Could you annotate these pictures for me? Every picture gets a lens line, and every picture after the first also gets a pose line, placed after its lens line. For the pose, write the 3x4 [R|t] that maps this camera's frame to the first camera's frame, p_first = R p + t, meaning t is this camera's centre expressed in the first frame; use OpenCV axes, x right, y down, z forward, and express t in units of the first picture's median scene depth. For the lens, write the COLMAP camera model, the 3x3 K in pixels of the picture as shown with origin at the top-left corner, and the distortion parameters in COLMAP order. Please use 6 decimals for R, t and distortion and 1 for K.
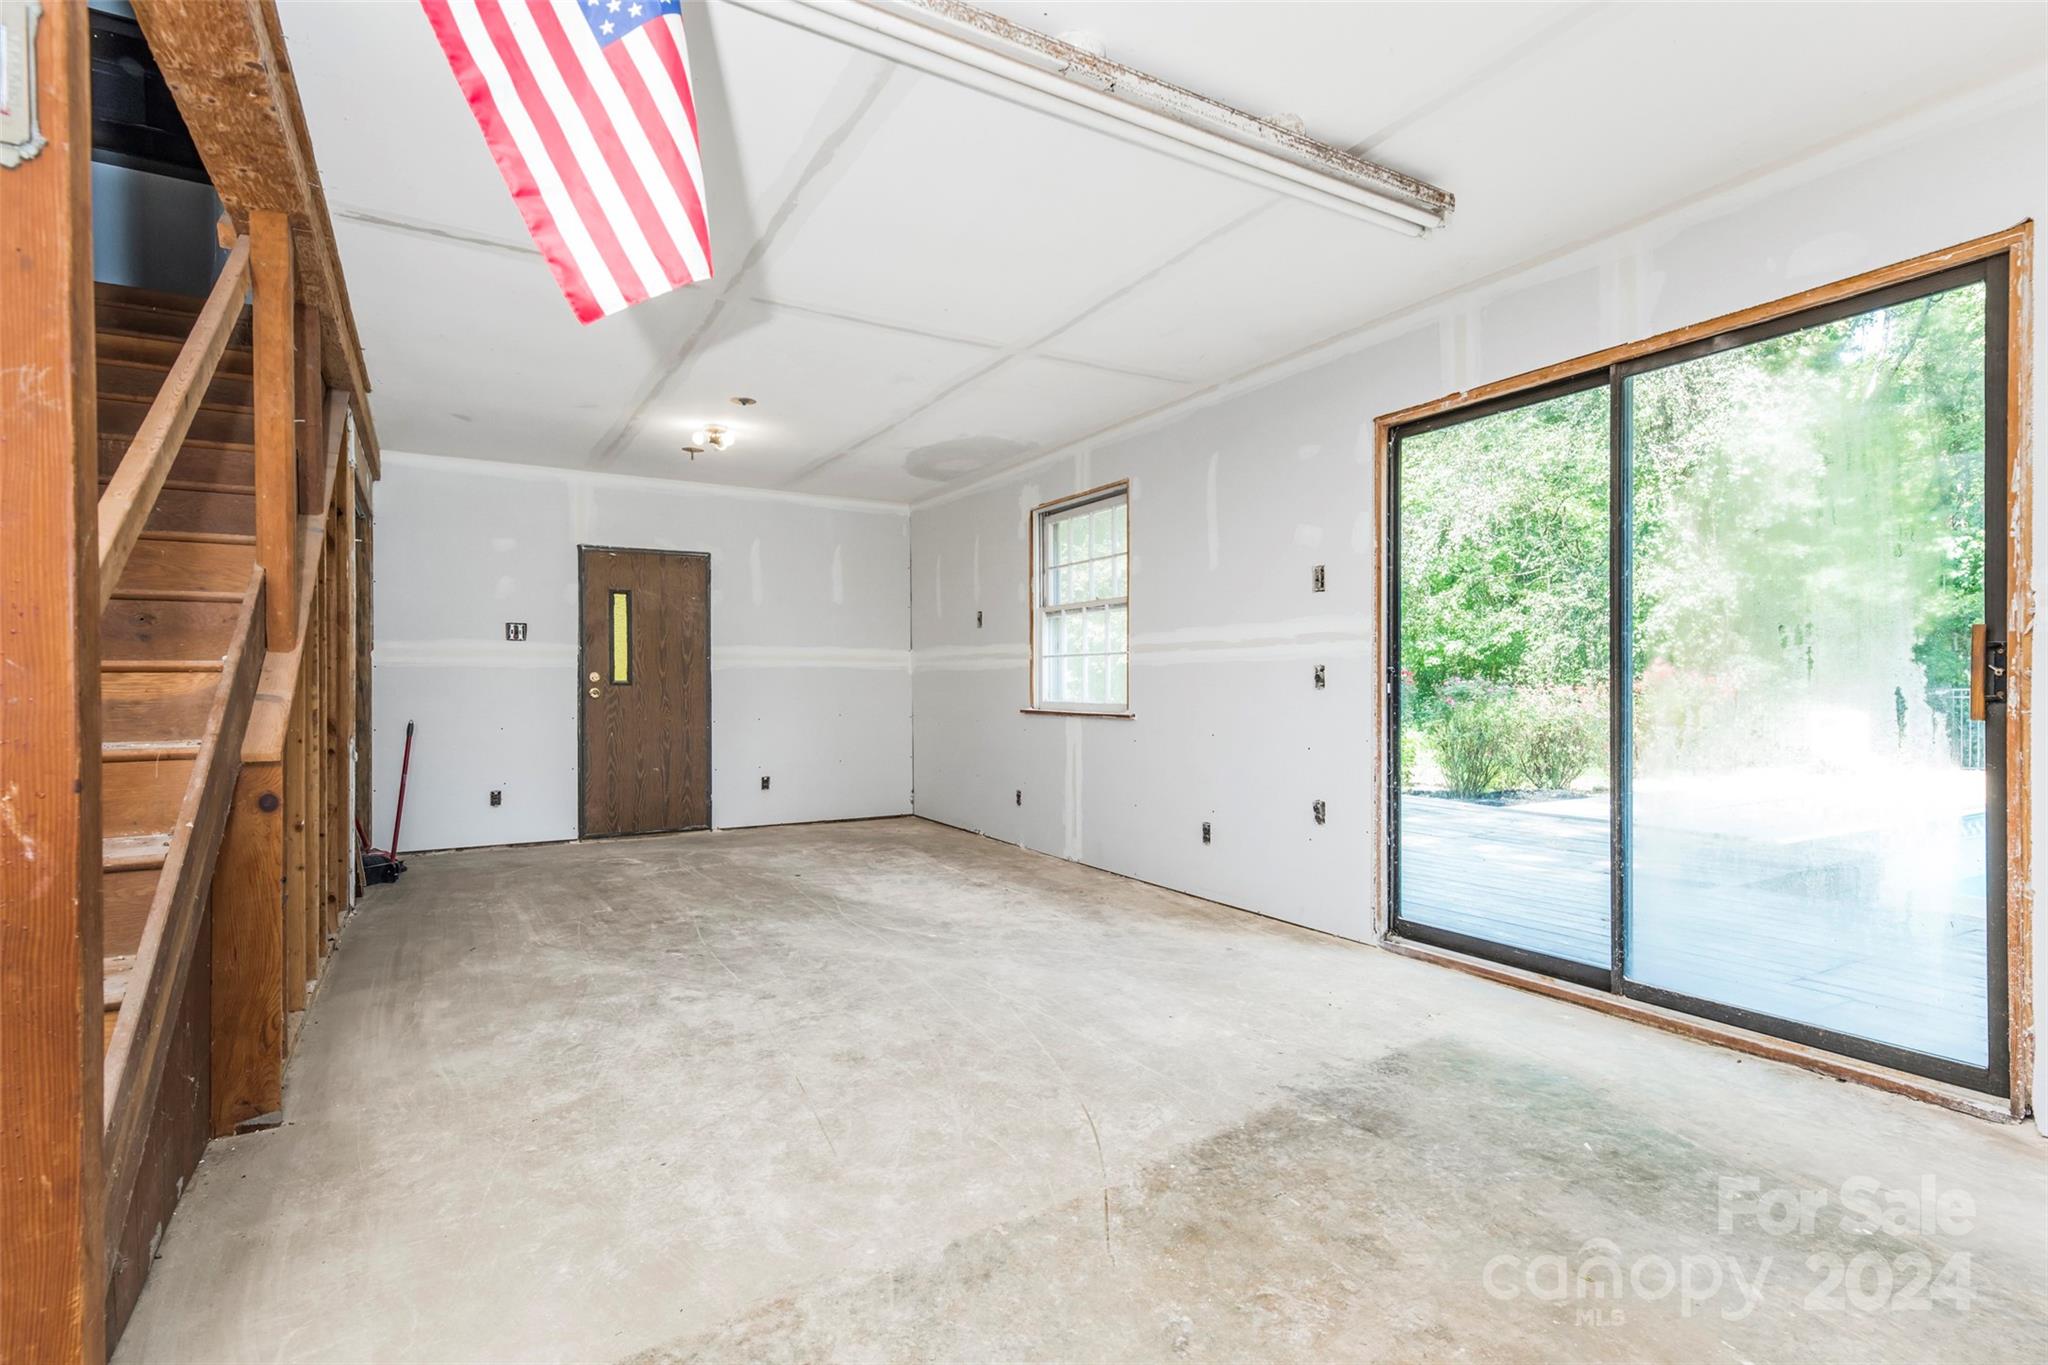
lens RADIAL K [[1003.8, 0, 1014.1], [0, 1003.8, 685.5], [0, 0, 1]] dist [0.010291, 0.000189]
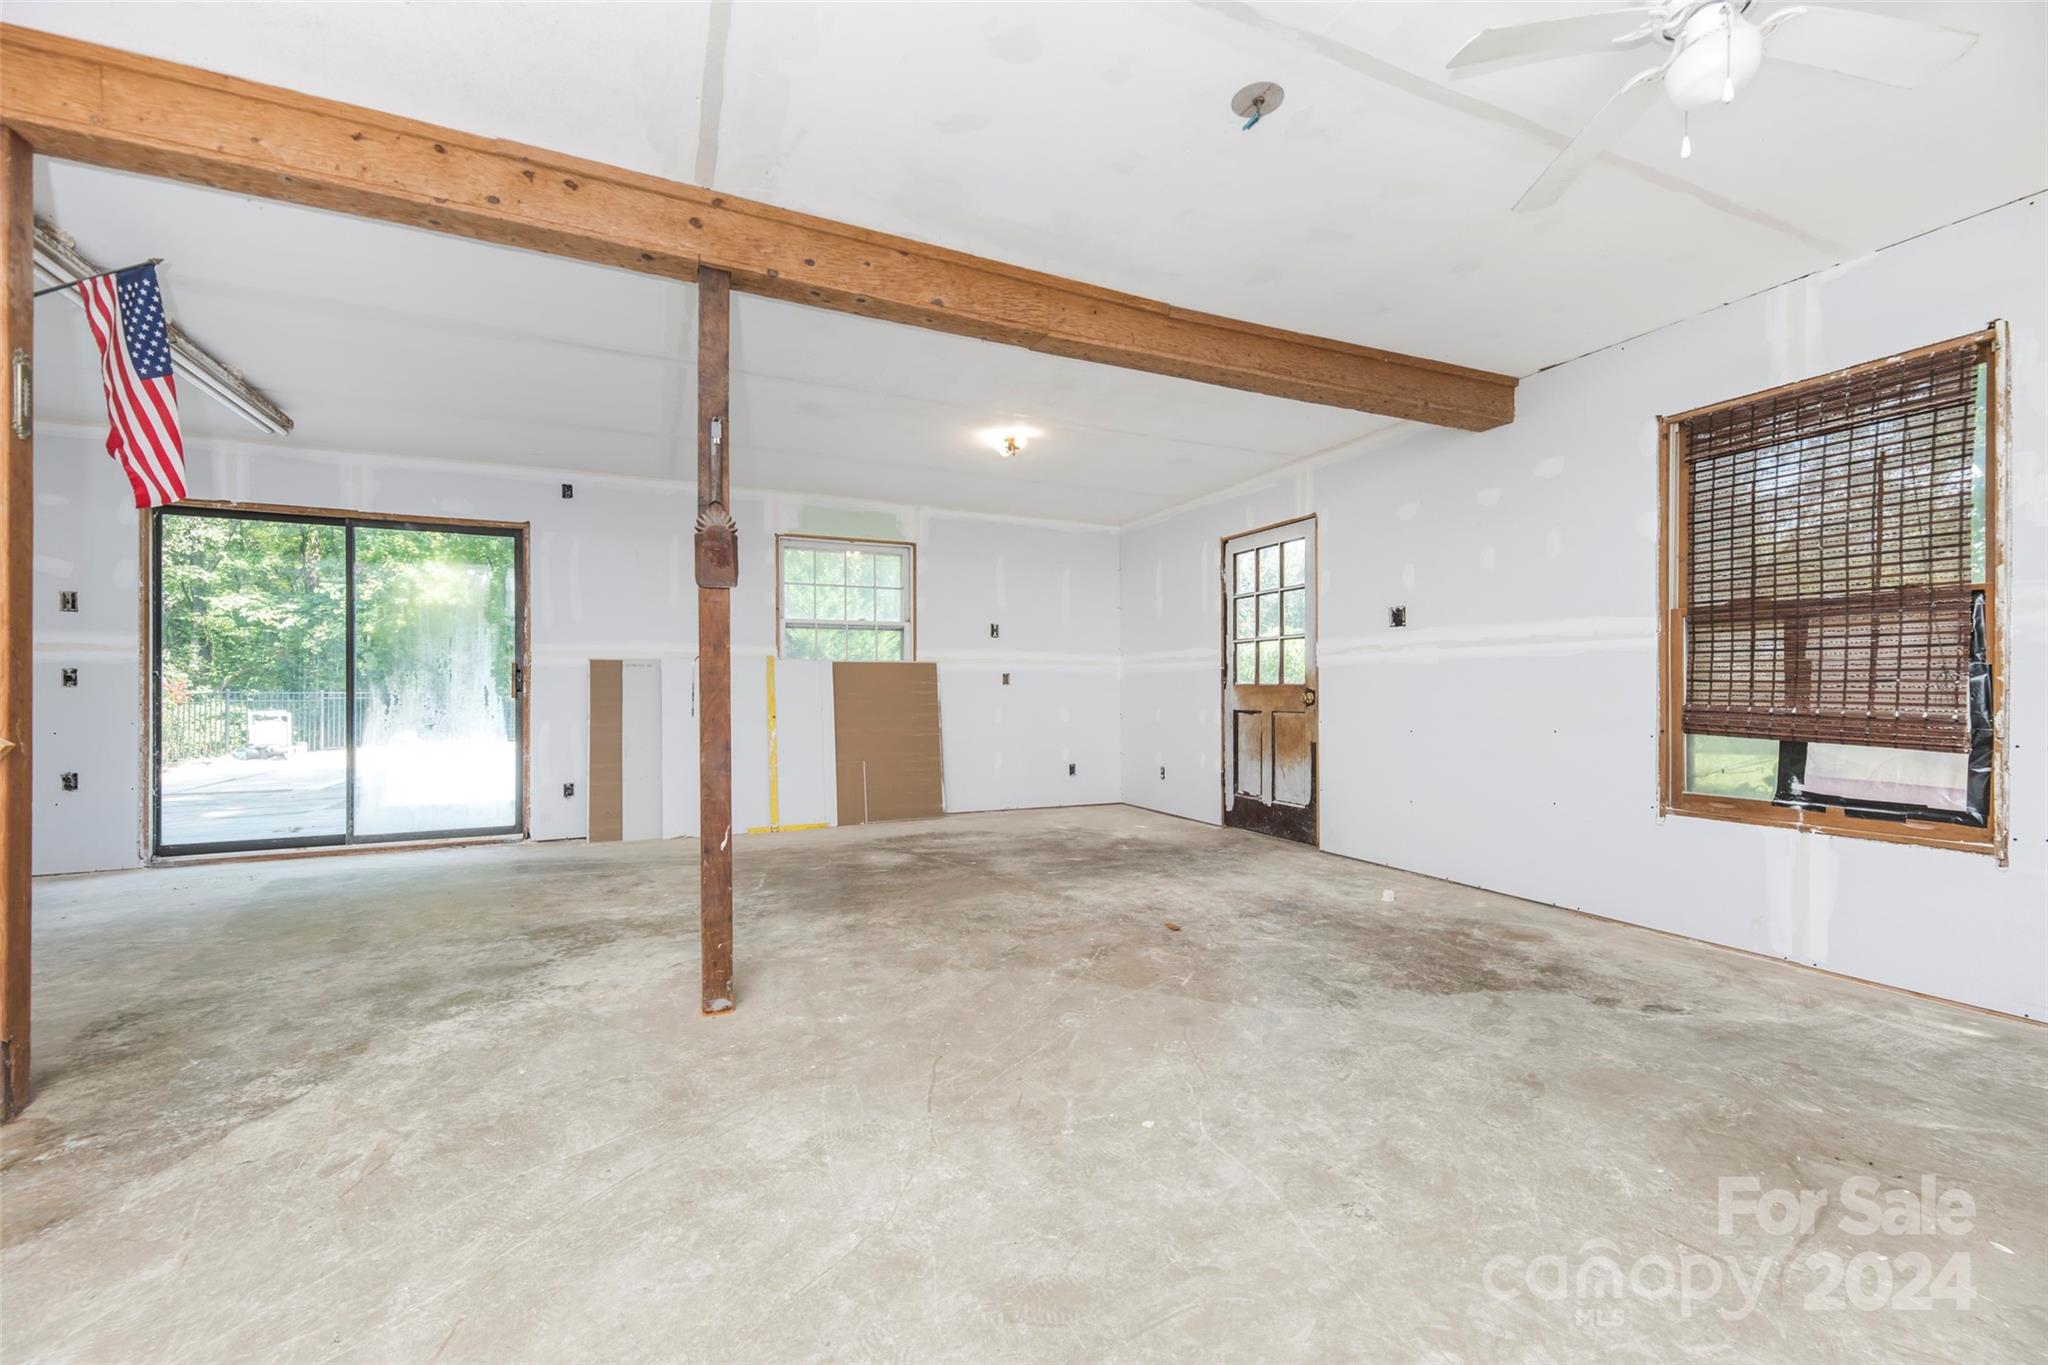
lens RADIAL K [[840.1, 0, 1013.2], [0, 840.1, 689.2], [0, 0, 1]] dist [0.006010, -0.000975]
pose [[0.121626, 0.003533, 0.992570, -0.841130], [0.000306, 0.999993, -0.003597, 0.014592], [-0.992576, 0.000741, 0.121624, -0.454171]]
